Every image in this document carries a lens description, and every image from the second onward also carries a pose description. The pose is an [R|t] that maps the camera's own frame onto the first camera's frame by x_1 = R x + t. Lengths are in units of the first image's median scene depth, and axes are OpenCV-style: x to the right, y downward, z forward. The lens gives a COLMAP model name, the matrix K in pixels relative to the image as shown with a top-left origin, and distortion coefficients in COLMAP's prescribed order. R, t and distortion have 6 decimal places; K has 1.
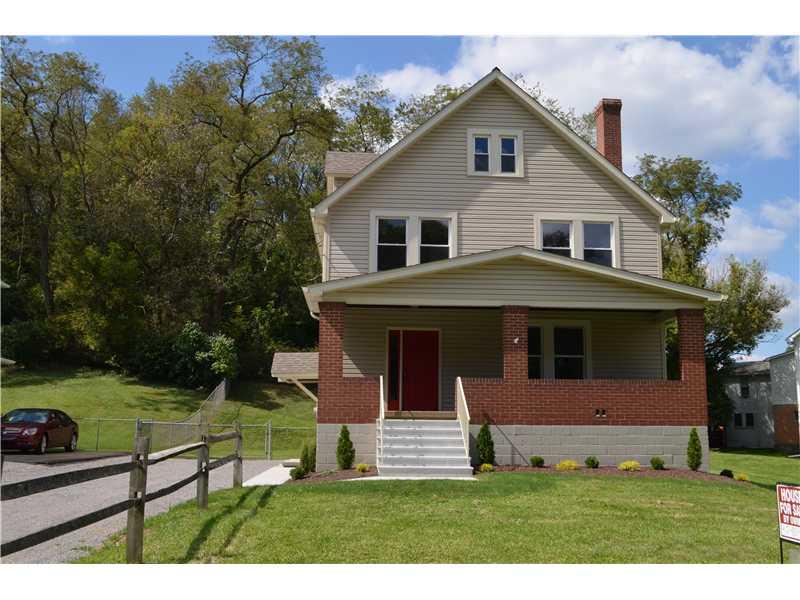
lens RADIAL K [[780.1, 0, 398.8], [0, 780.1, 299.3], [0, 0, 1]] dist [-0.015047, 0.000000]
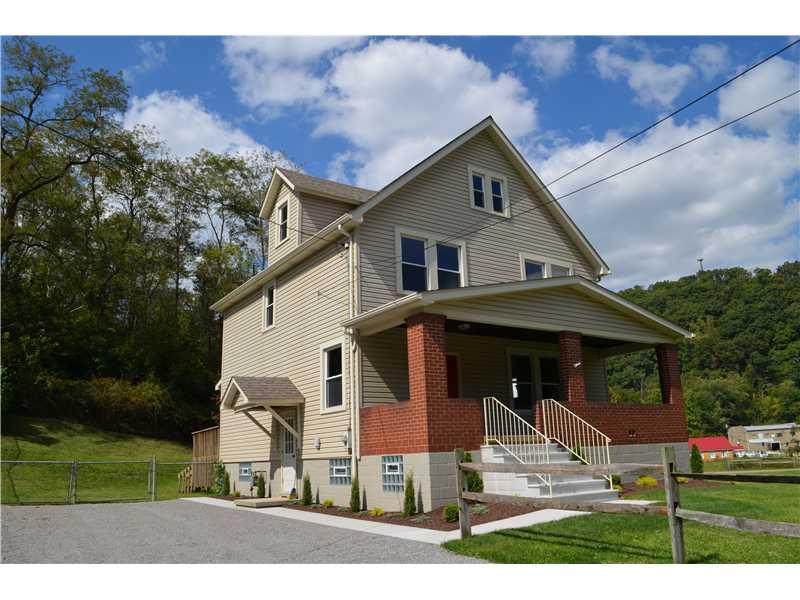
lens RADIAL K [[608.7, 0, 400.7], [0, 608.7, 302.5], [0, 0, 1]] dist [-0.026243, 0.005113]
pose [[0.859682, 0.086498, 0.503453, -0.396928], [-0.044636, 0.994510, -0.094648, 0.048907], [-0.508876, 0.058895, 0.858823, 0.357593]]
